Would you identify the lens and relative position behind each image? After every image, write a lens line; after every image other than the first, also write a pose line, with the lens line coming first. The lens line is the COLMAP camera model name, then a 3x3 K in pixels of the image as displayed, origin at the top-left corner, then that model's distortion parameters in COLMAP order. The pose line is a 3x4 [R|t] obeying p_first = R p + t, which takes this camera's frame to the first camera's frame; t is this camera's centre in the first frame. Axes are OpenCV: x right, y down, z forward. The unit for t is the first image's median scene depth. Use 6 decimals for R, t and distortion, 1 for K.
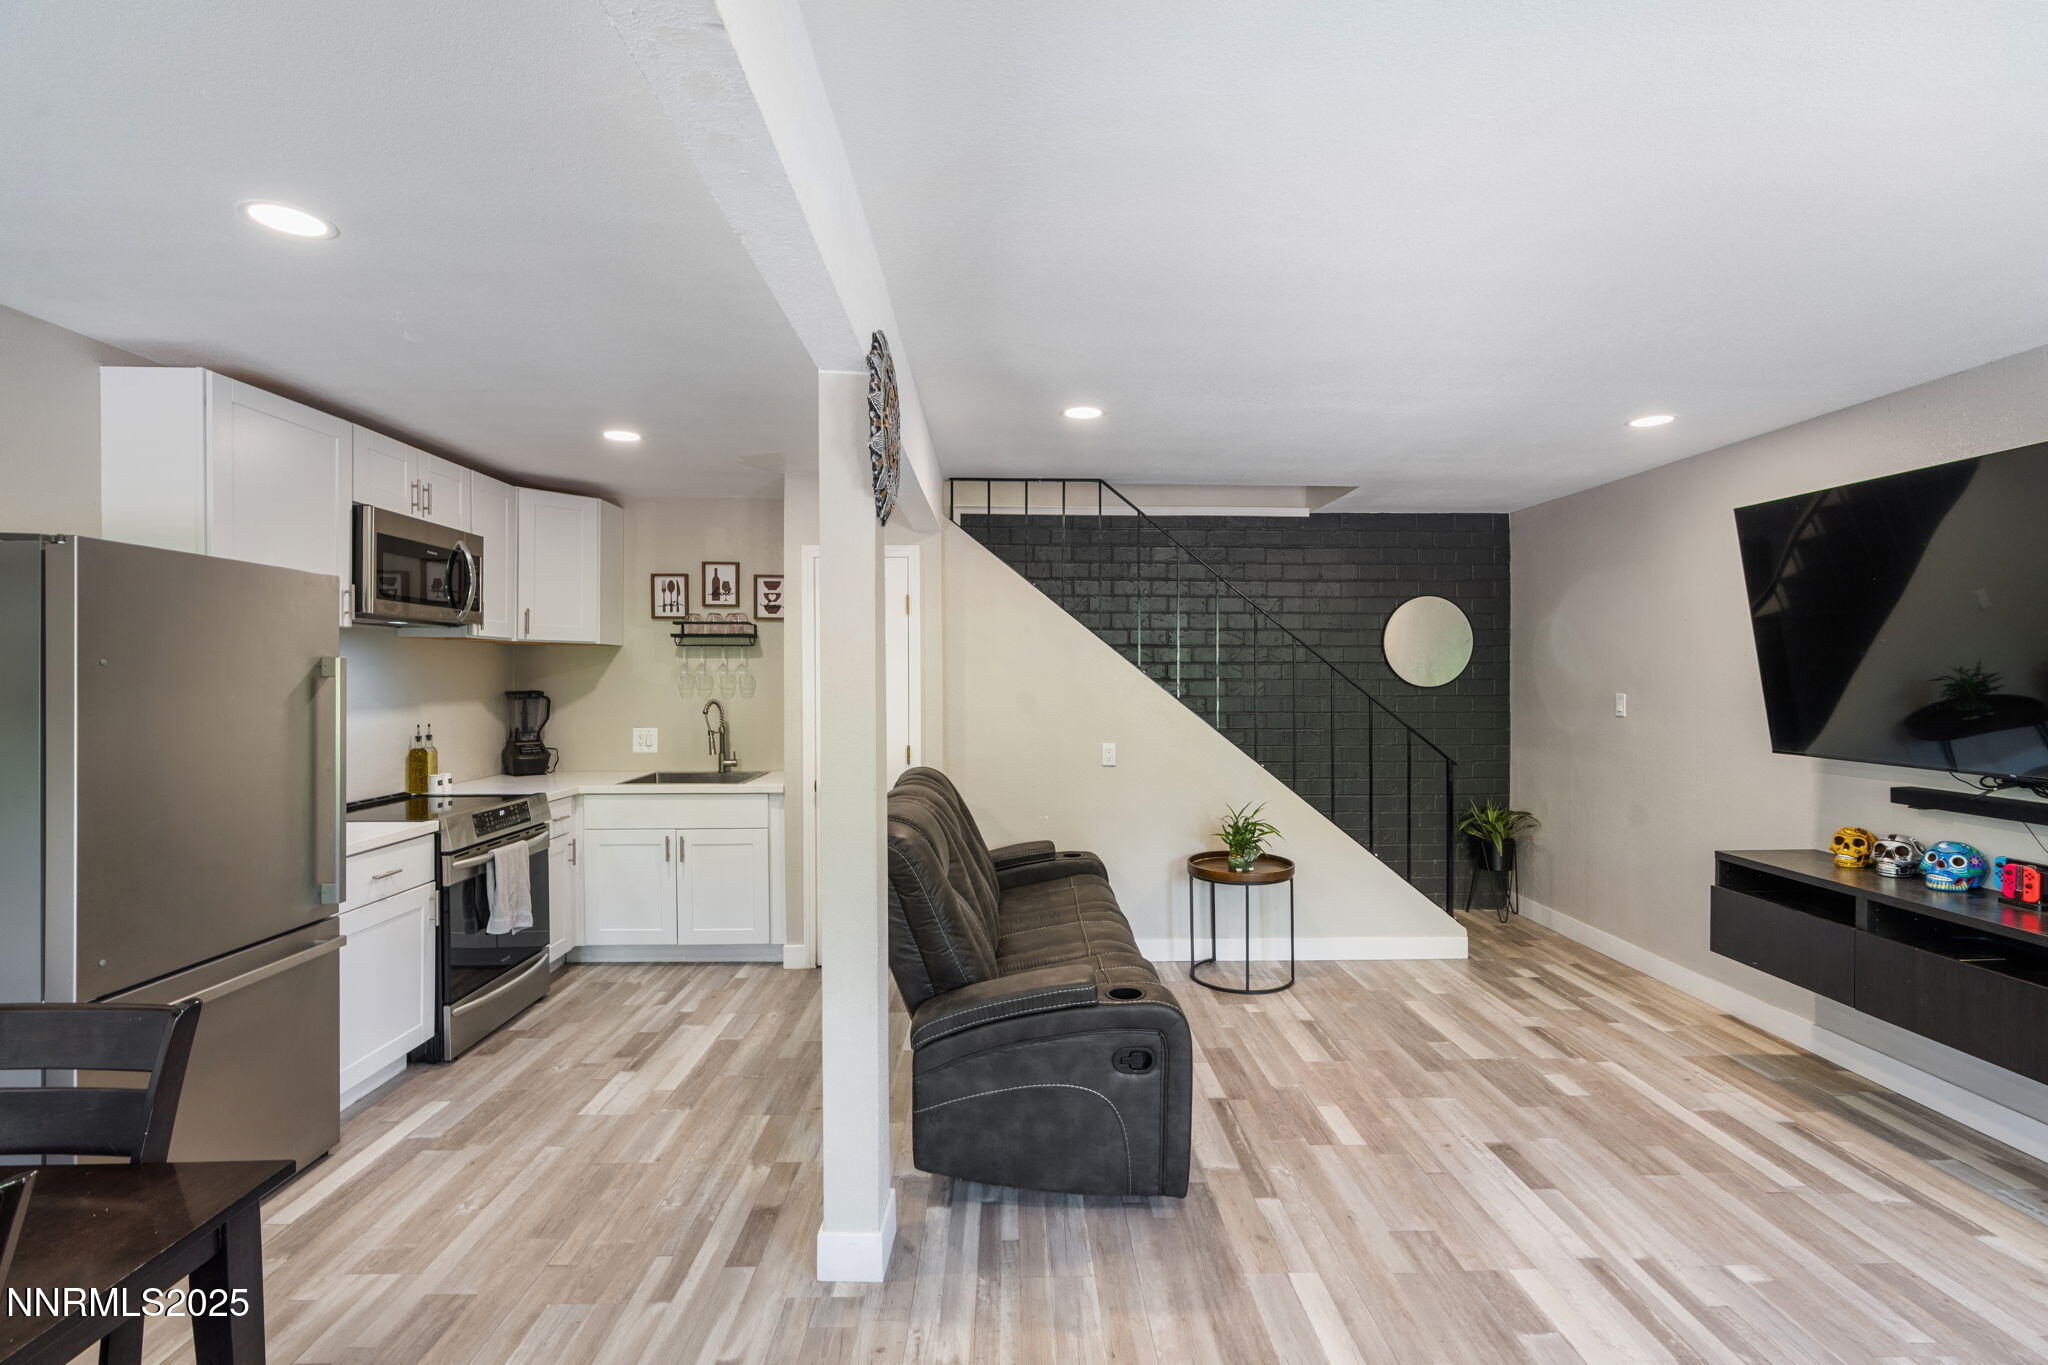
lens RADIAL K [[922.9, 0, 1032.3], [0, 922.9, 683.7], [0, 0, 1]] dist [-0.013623, 0.005217]
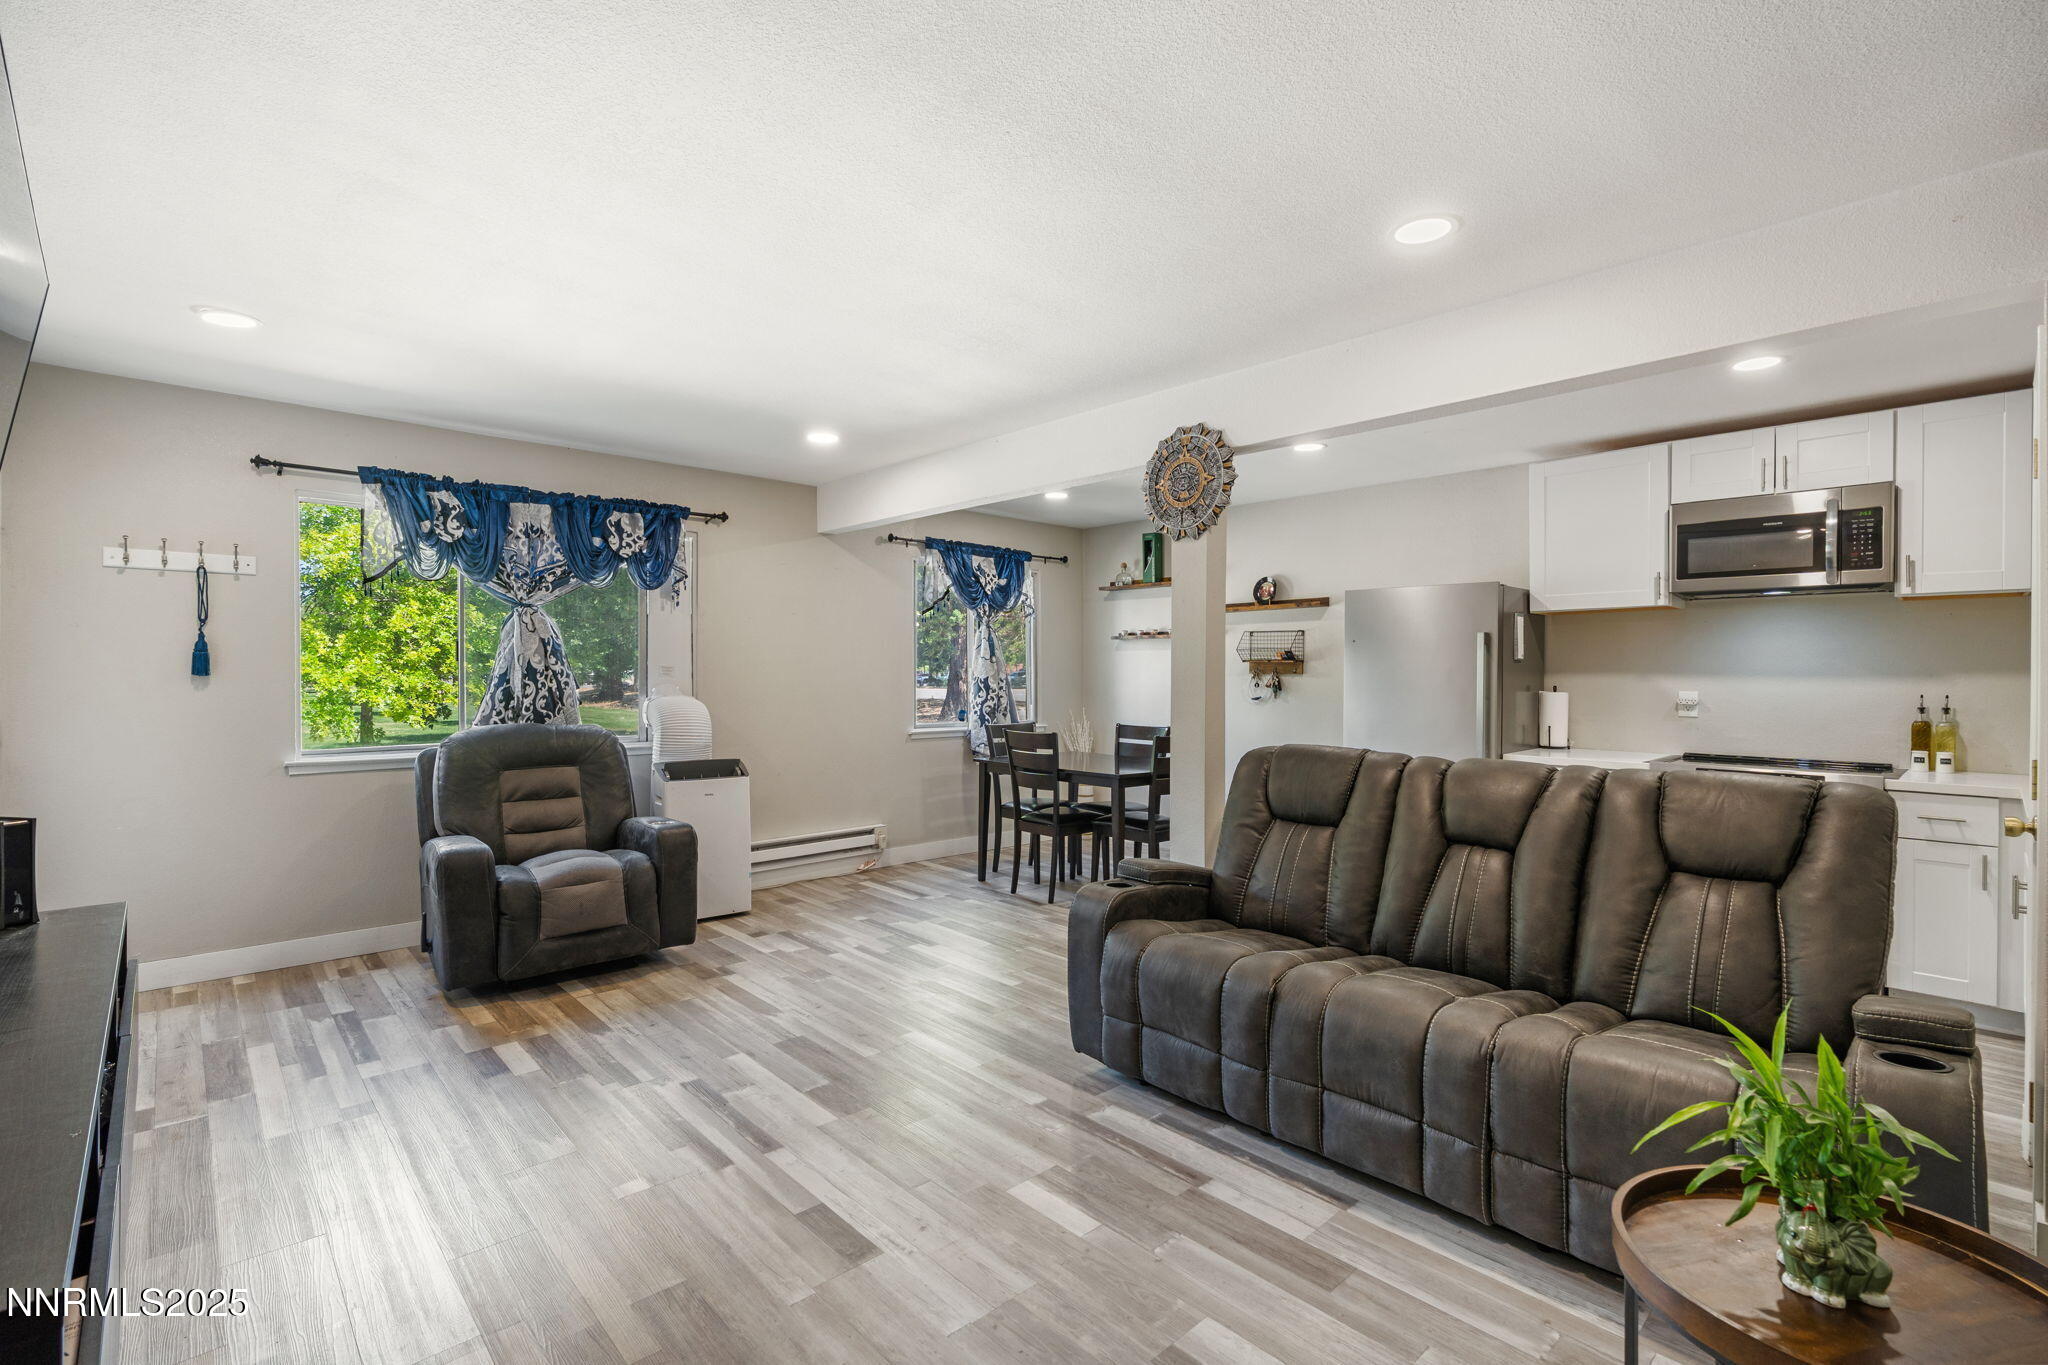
lens RADIAL K [[922.9, 0, 1023.6], [0, 922.9, 678.3], [0, 0, 1]] dist [-0.013623, 0.005217]
pose [[-0.751550, -0.000634, -0.659676, 0.729453], [-0.011285, 0.999866, 0.011896, 0.032907], [0.659579, 0.016385, -0.751456, 1.324662]]
